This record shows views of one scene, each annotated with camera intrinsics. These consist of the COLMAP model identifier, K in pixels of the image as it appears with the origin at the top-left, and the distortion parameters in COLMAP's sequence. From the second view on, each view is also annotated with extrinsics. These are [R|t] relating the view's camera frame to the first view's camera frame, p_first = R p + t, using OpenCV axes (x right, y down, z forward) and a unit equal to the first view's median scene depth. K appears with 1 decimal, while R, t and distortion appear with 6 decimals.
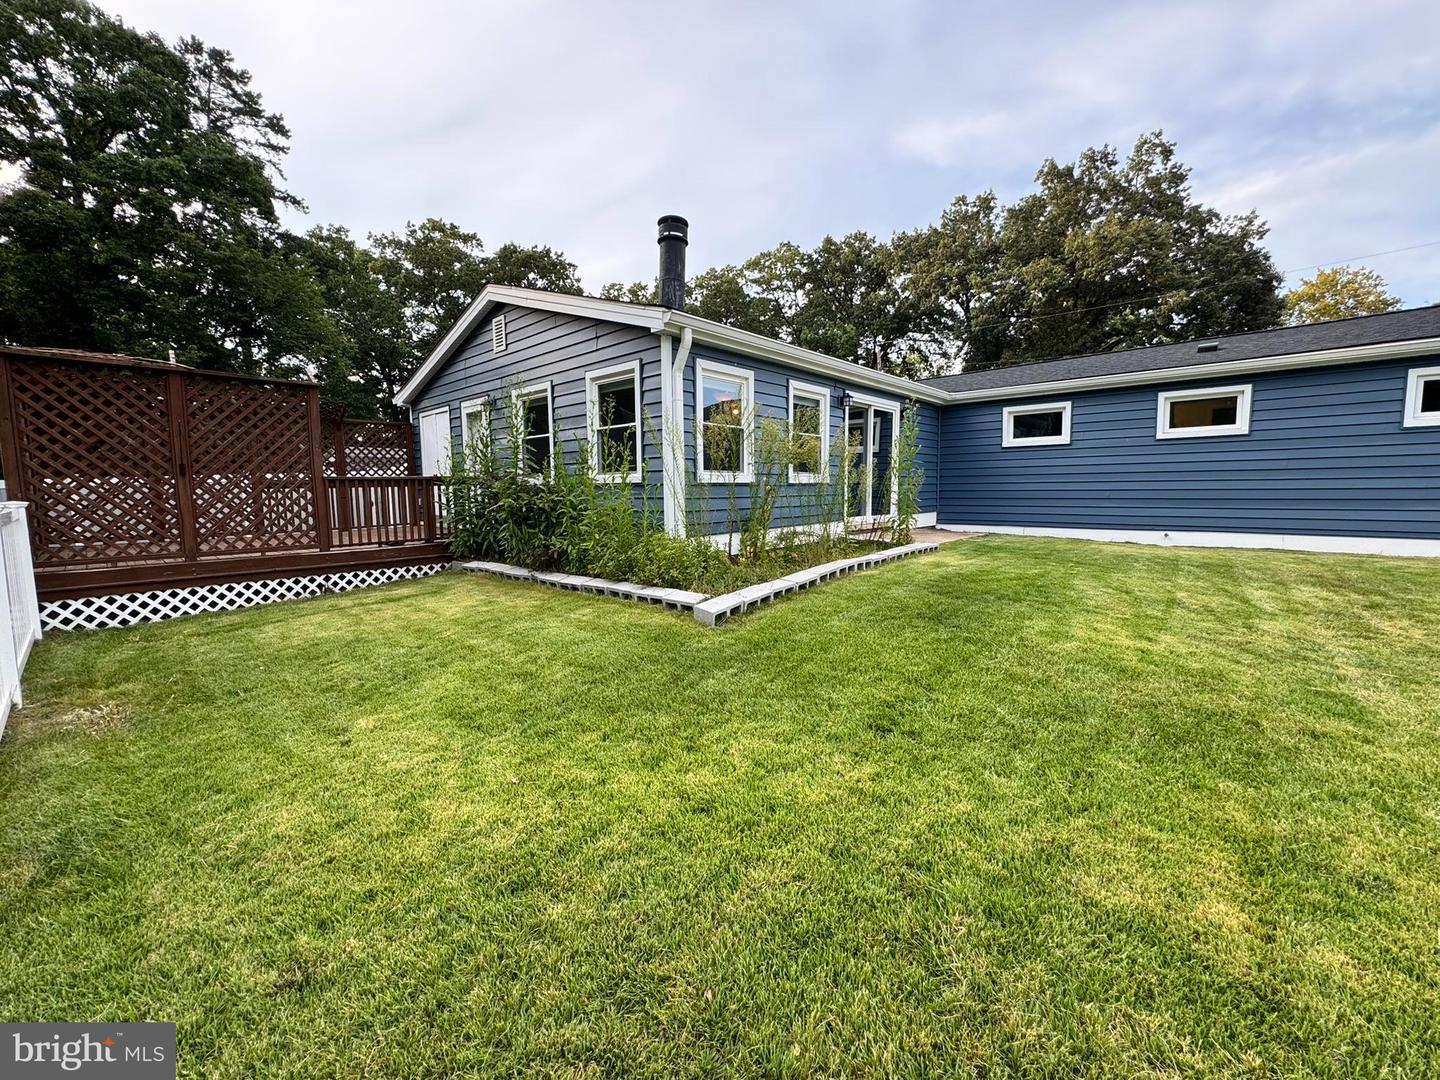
lens RADIAL K [[577.6, 0, 720.7], [0, 577.6, 538.0], [0, 0, 1]] dist [-0.003044, 0.000100]
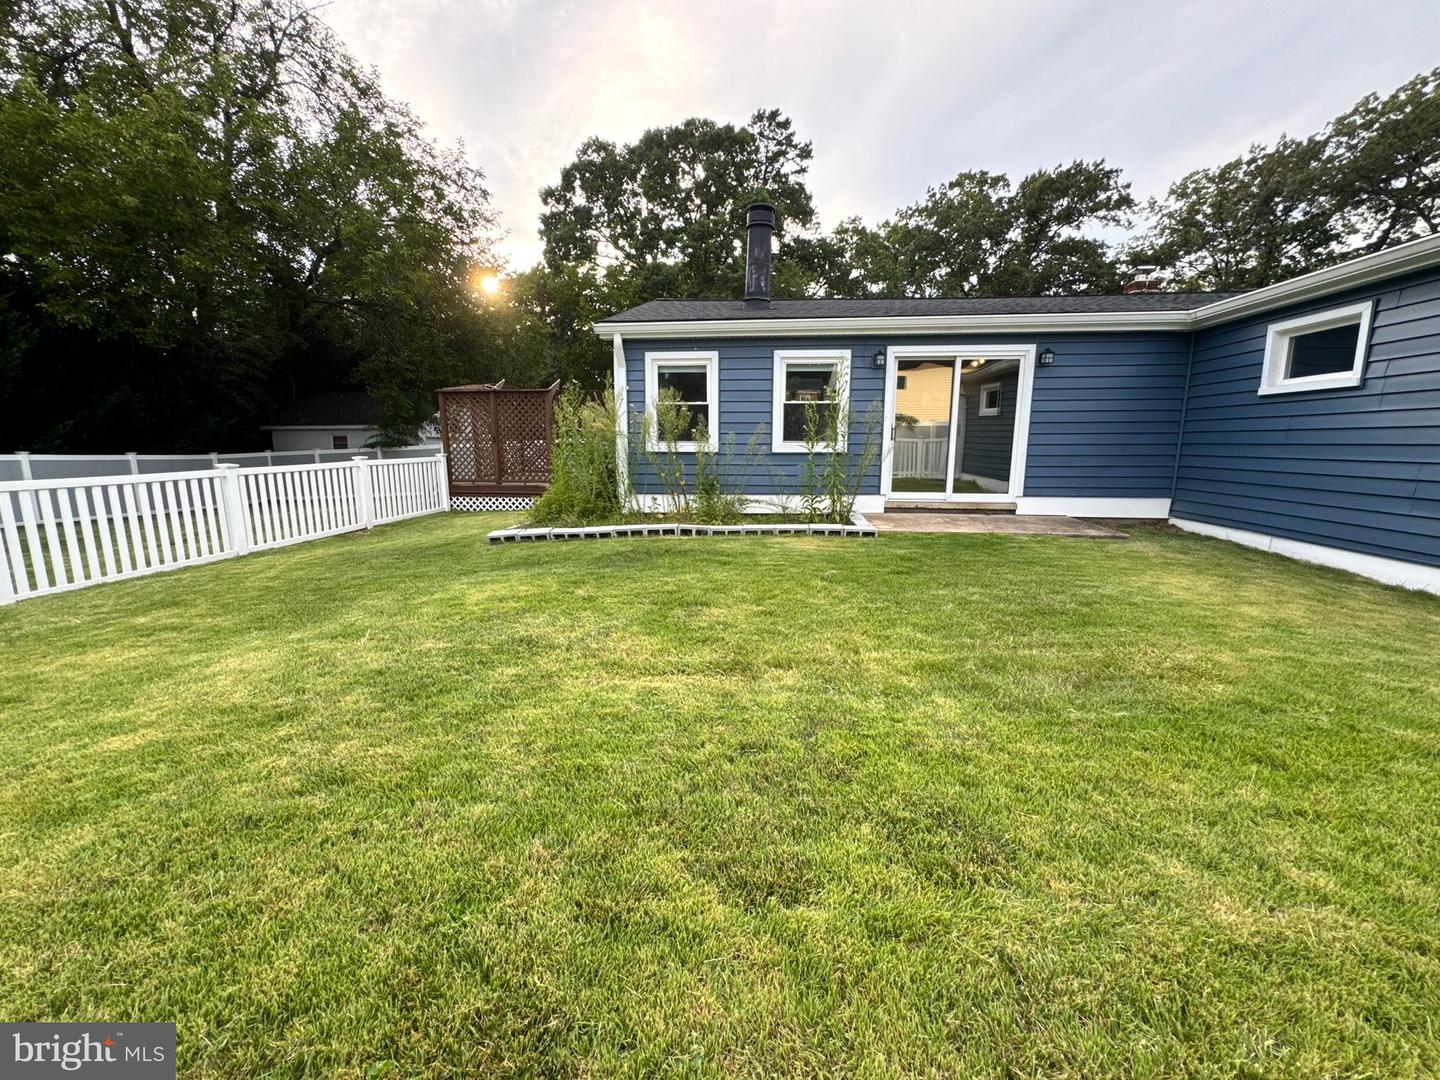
lens RADIAL K [[577.6, 0, 714.5], [0, 577.6, 540.7], [0, 0, 1]] dist [-0.003044, 0.000100]
pose [[0.588666, 0.146469, -0.794996, 0.843787], [-0.077644, 0.989146, 0.124746, -0.055125], [0.804639, -0.011707, 0.593649, 0.275313]]
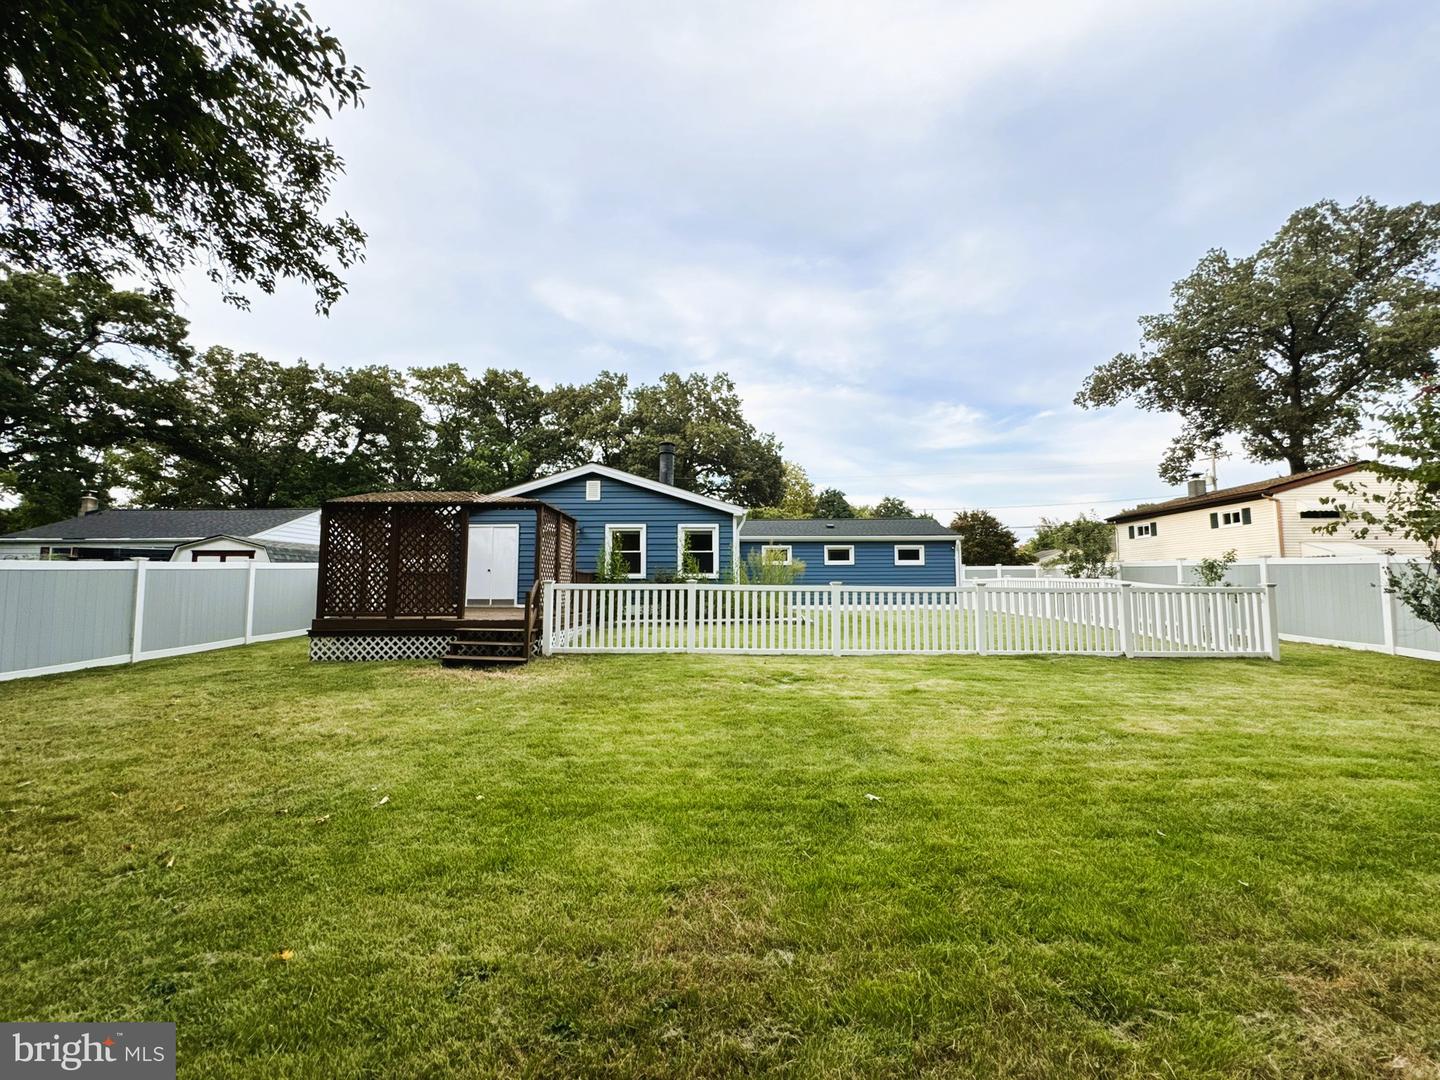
lens RADIAL K [[577.6, 0, 723.3], [0, 577.6, 539.8], [0, 0, 1]] dist [-0.003044, 0.000100]
pose [[0.740681, 0.063278, 0.668871, -0.185139], [0.054778, 0.986553, -0.153990, 0.010707], [-0.669620, 0.150697, 0.727254, -0.071965]]
